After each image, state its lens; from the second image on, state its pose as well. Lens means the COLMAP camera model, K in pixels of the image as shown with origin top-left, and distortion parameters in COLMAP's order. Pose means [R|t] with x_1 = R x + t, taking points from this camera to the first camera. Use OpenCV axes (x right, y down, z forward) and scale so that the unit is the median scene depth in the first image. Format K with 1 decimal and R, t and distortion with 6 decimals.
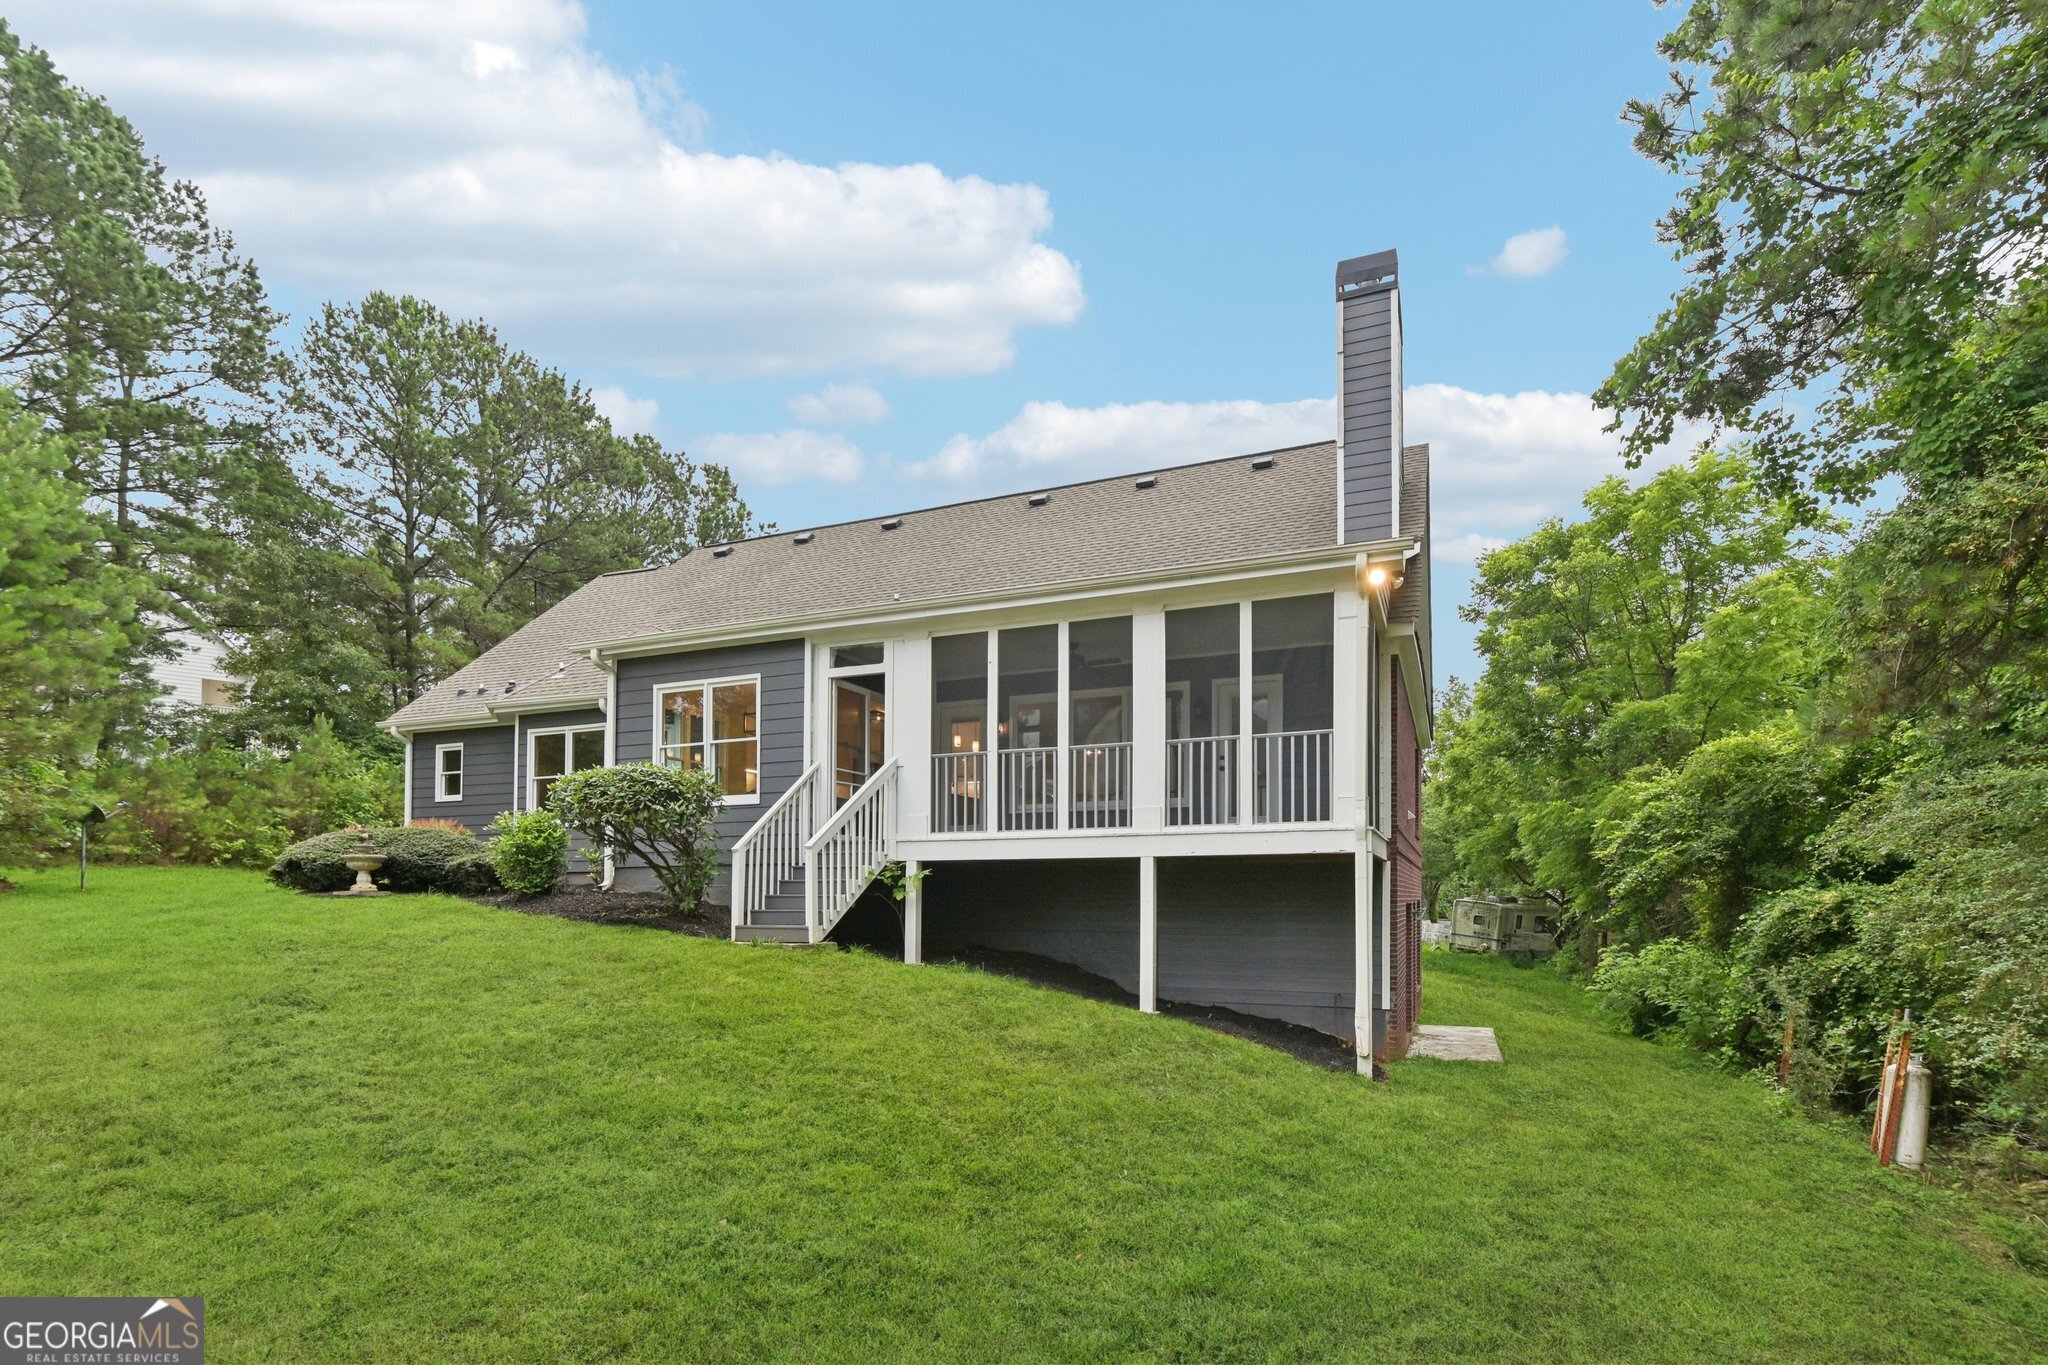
lens RADIAL K [[930.5, 0, 1024.2], [0, 930.5, 699.2], [0, 0, 1]] dist [-0.010358, -0.000190]
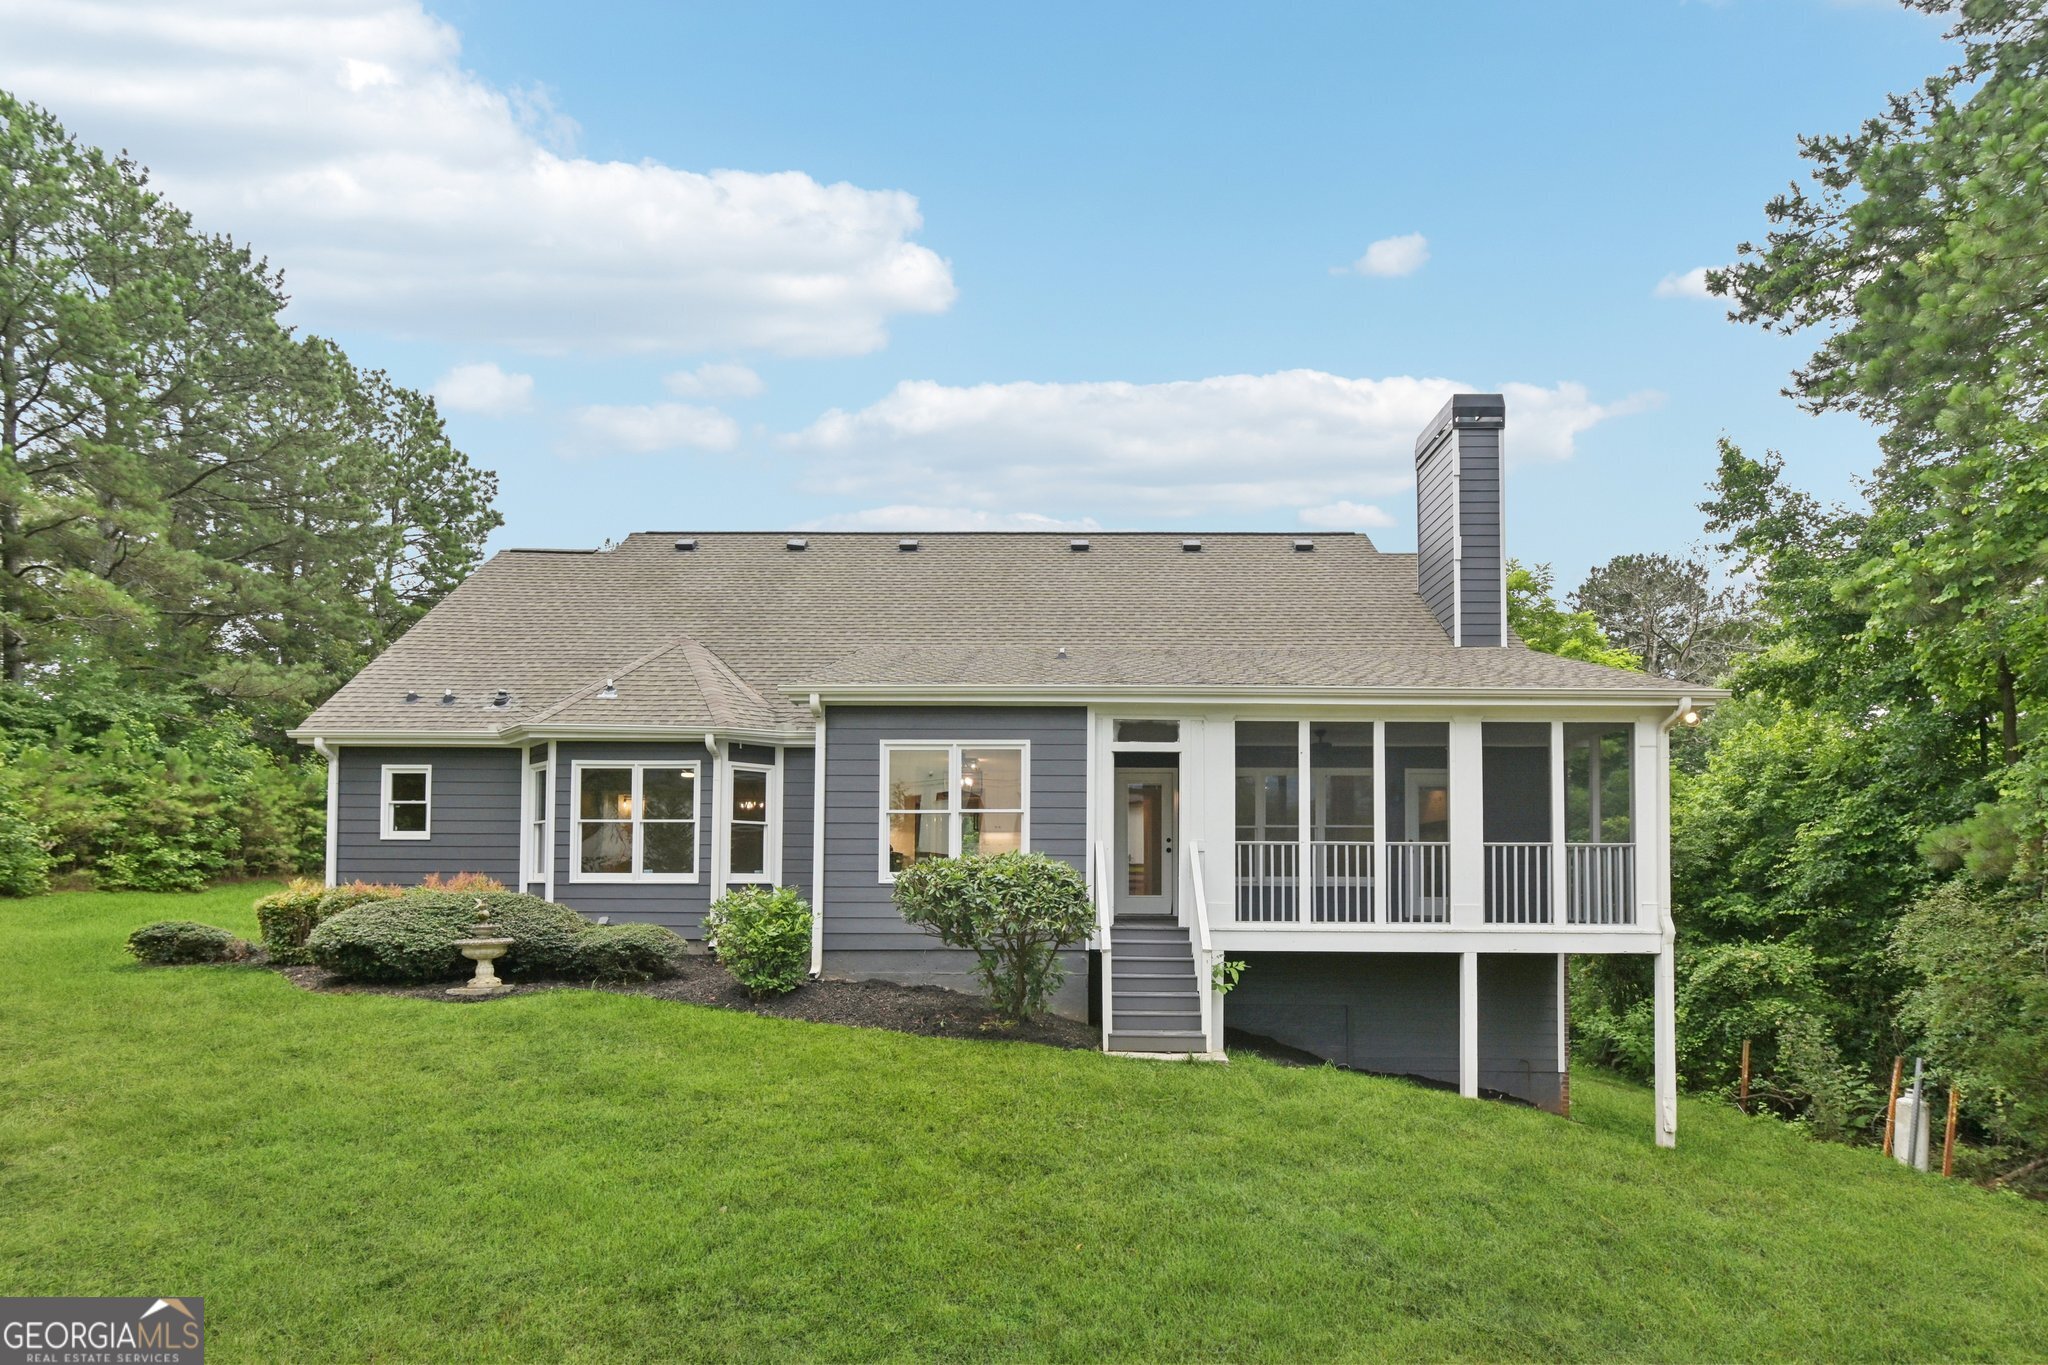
lens RADIAL K [[929.5, 0, 1035.1], [0, 929.5, 680.3], [0, 0, 1]] dist [-0.001214, 0.000079]
pose [[0.936885, 0.083720, 0.339466, -0.625185], [-0.077528, 0.996483, -0.031787, -0.060756], [-0.340933, 0.003463, 0.940081, 0.137584]]
